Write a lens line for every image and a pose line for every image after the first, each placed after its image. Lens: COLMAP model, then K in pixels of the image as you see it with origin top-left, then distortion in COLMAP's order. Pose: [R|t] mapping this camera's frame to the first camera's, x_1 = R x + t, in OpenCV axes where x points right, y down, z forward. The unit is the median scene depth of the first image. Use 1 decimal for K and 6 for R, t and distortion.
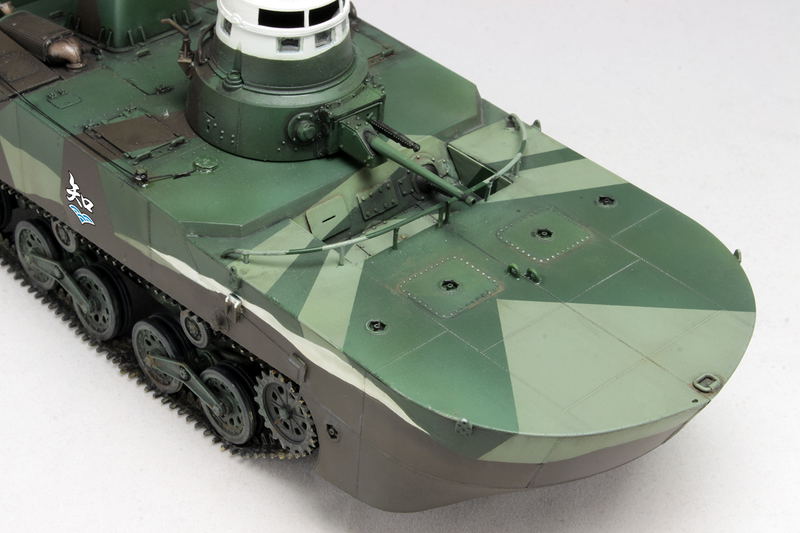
lens RADIAL K [[1731.8, 0, 398.9], [0, 1731.8, 266.1], [0, 0, 1]] dist [-0.040983, 0.000000]
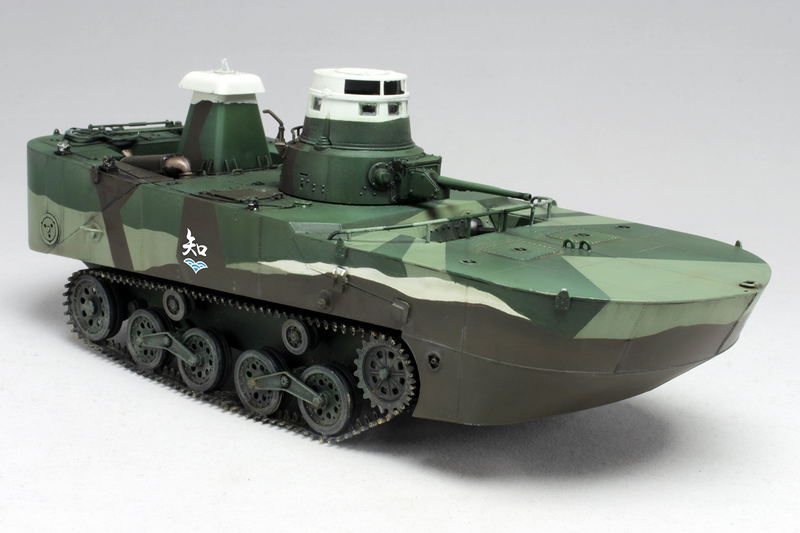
lens RADIAL K [[1240.6, 0, 400.6], [0, 1240.6, 265.4], [0, 0, 1]] dist [-0.088636, 0.000000]
pose [[0.995715, -0.027902, 0.088160, -0.122168], [0.060824, 0.915739, -0.397144, 0.337472], [-0.069650, 0.400805, 0.913512, 0.208642]]
